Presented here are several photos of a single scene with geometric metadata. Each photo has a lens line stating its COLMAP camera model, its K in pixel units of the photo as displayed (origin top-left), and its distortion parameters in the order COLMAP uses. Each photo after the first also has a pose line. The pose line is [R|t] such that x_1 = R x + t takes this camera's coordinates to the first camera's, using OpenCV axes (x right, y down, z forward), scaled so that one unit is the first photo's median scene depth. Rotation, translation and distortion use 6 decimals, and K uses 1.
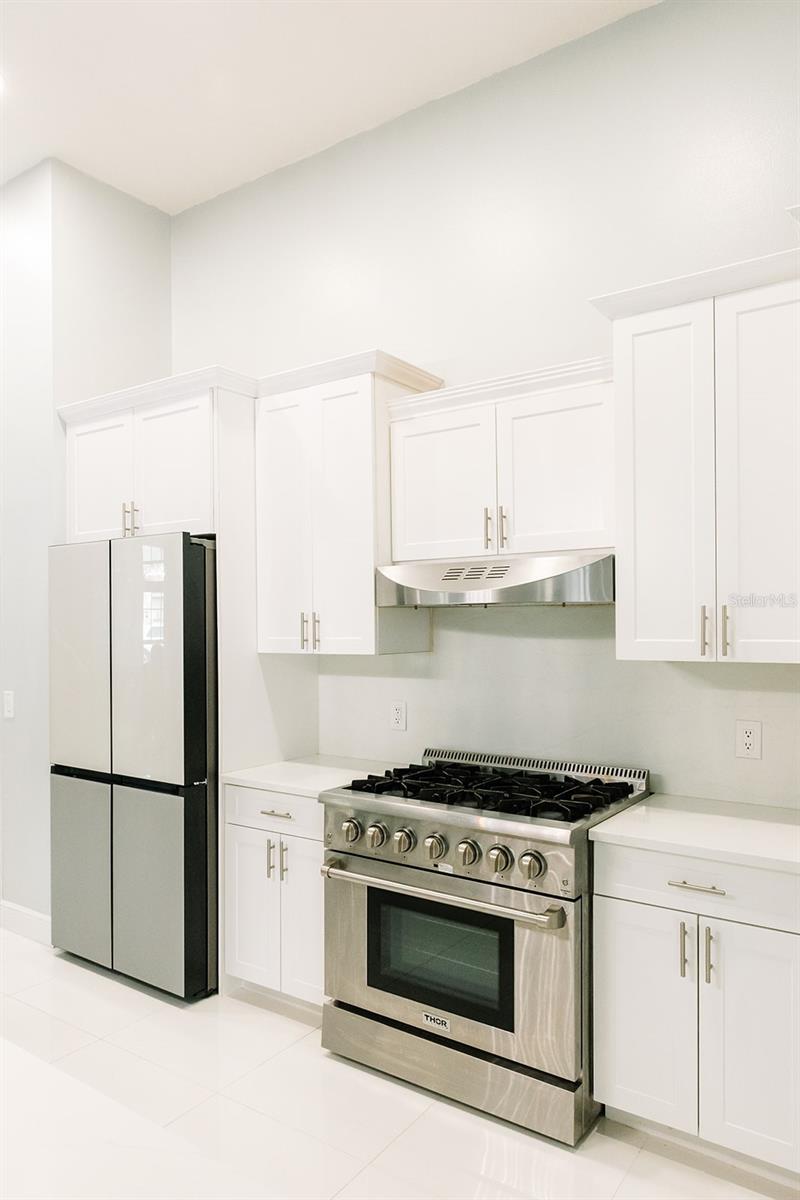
lens RADIAL K [[841.2, 0, 349.4], [0, 841.2, 624.0], [0, 0, 1]] dist [0.002992, 0.003824]
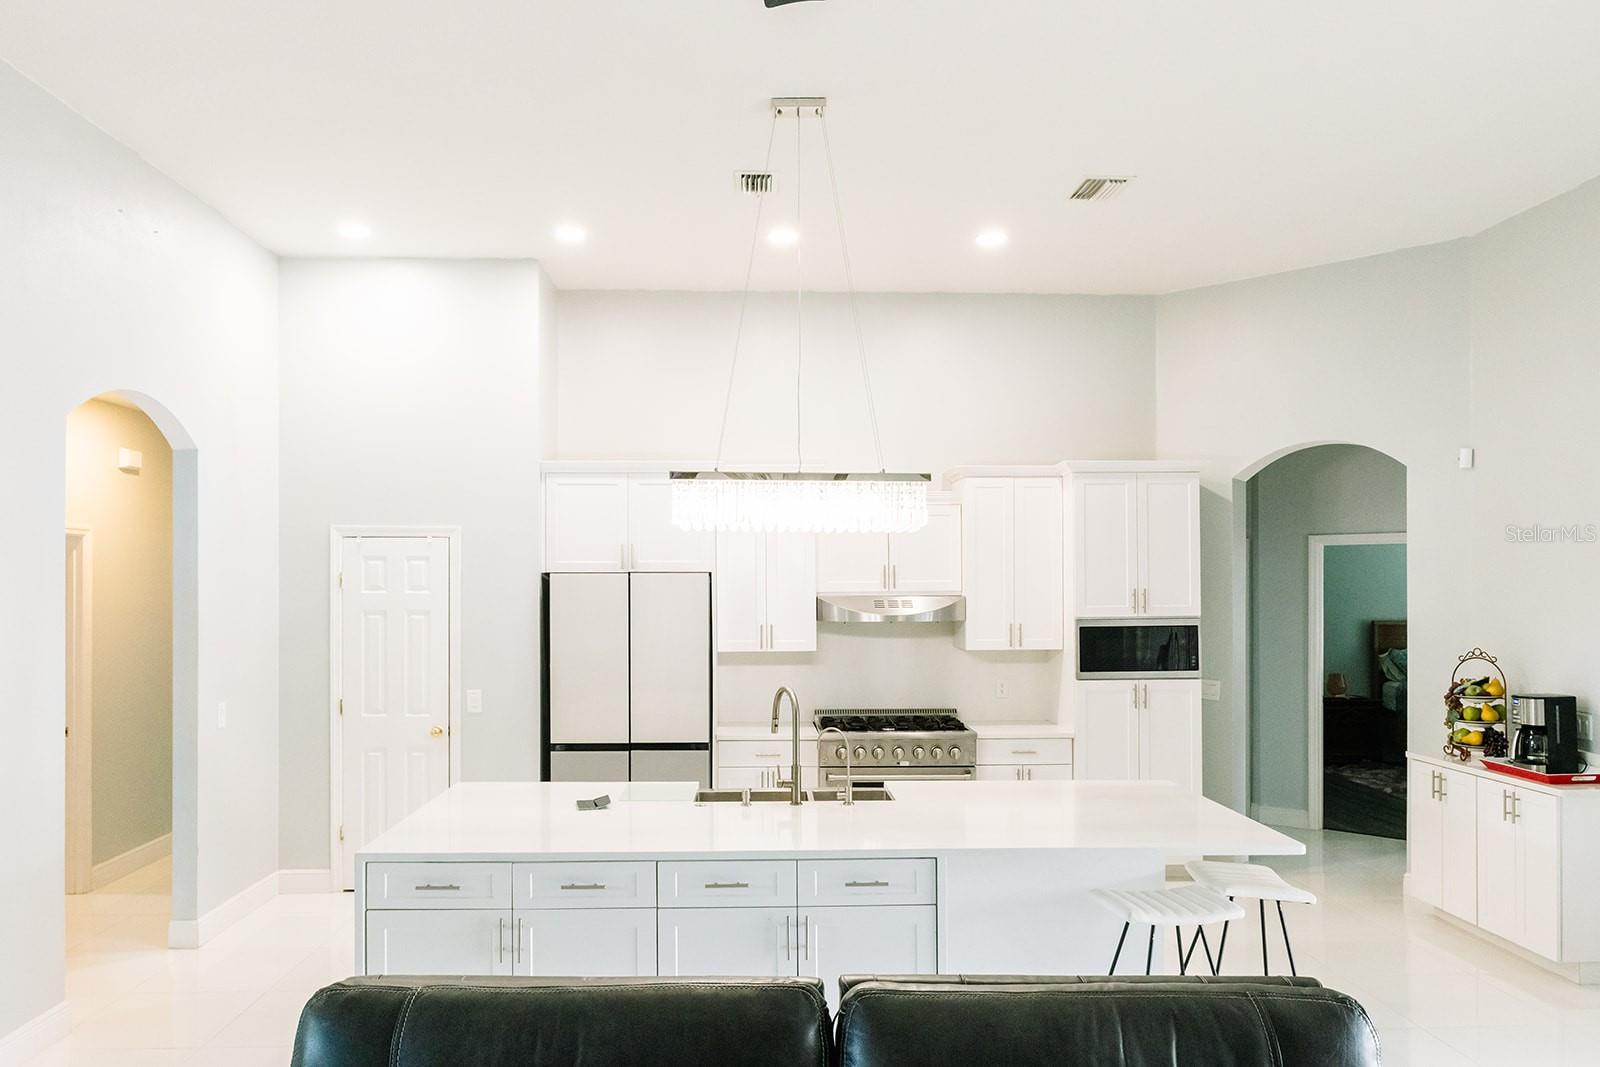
lens RADIAL K [[1121.7, 0, 766.3], [0, 1121.7, 595.8], [0, 0, 1]] dist [0.002992, 0.003824]
pose [[0.795703, -0.000281, 0.605687, -1.393470], [0.000313, 1.000000, 0.000053, -0.071646], [-0.605687, 0.000148, 0.795703, -0.682350]]
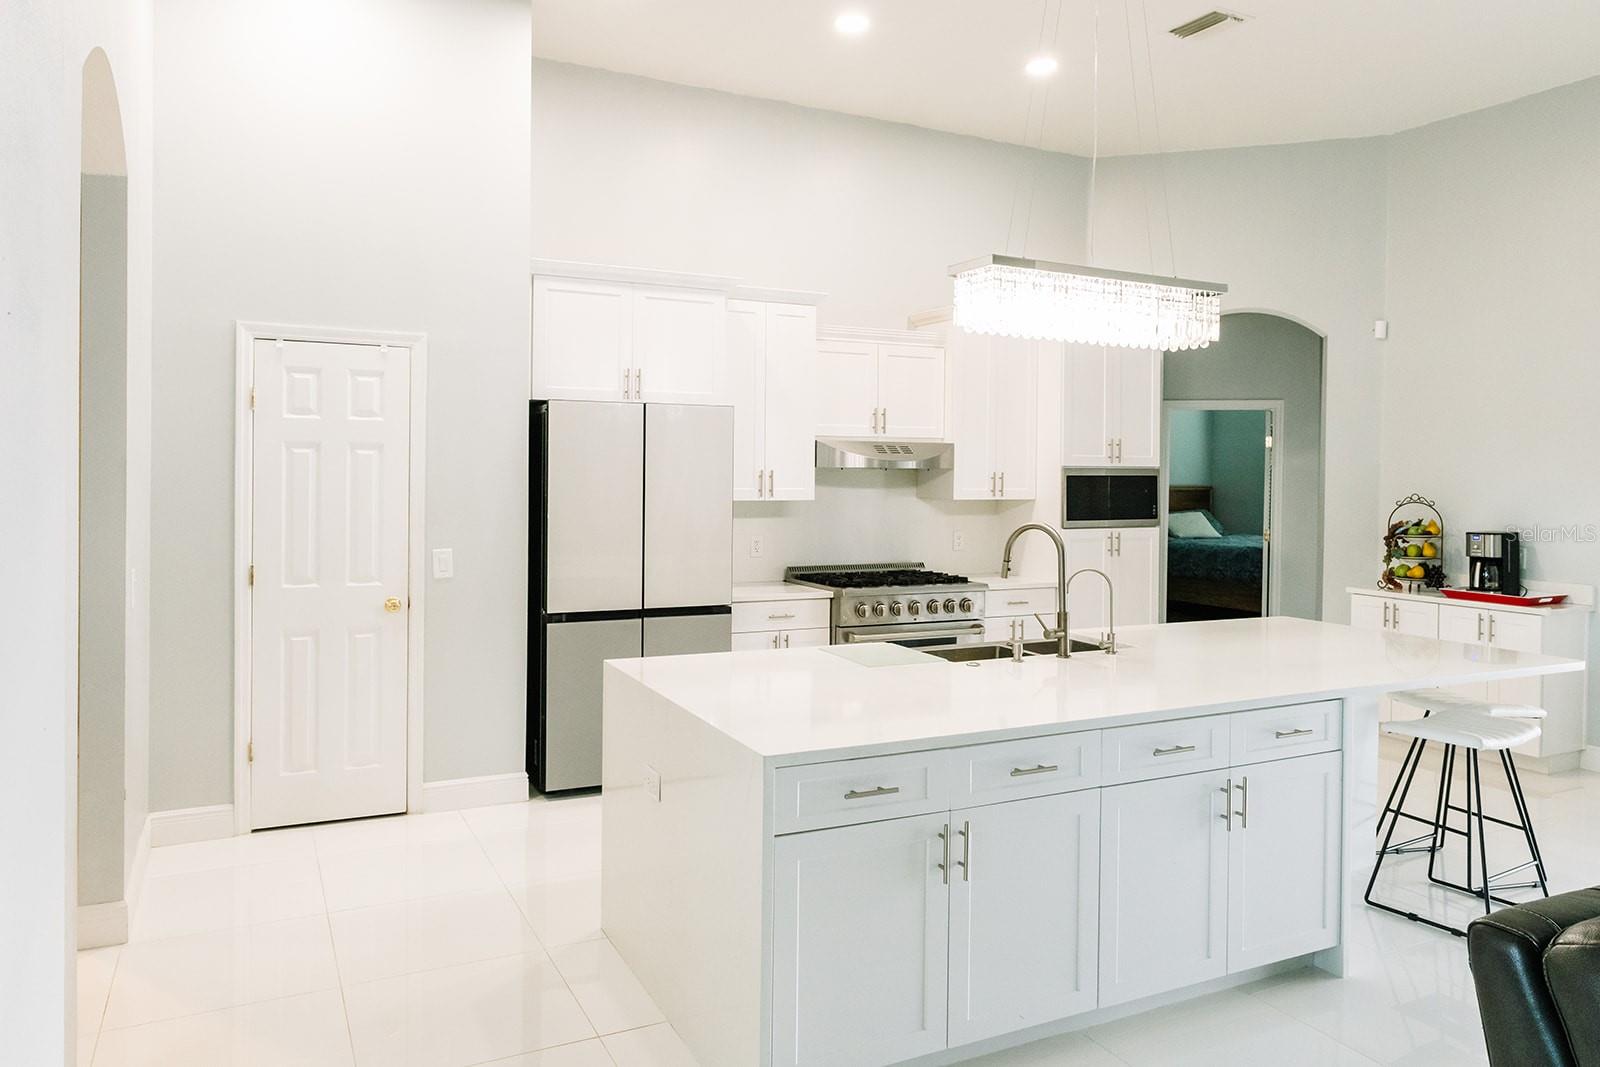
lens RADIAL K [[1121.7, 0, 782.4], [0, 1121.7, 483.9], [0, 0, 1]] dist [0.002992, 0.003824]
pose [[0.458375, -0.001167, 0.888758, -1.770697], [-0.012671, 0.999889, 0.007847, -0.006307], [-0.888669, -0.014858, 0.458309, 0.160009]]
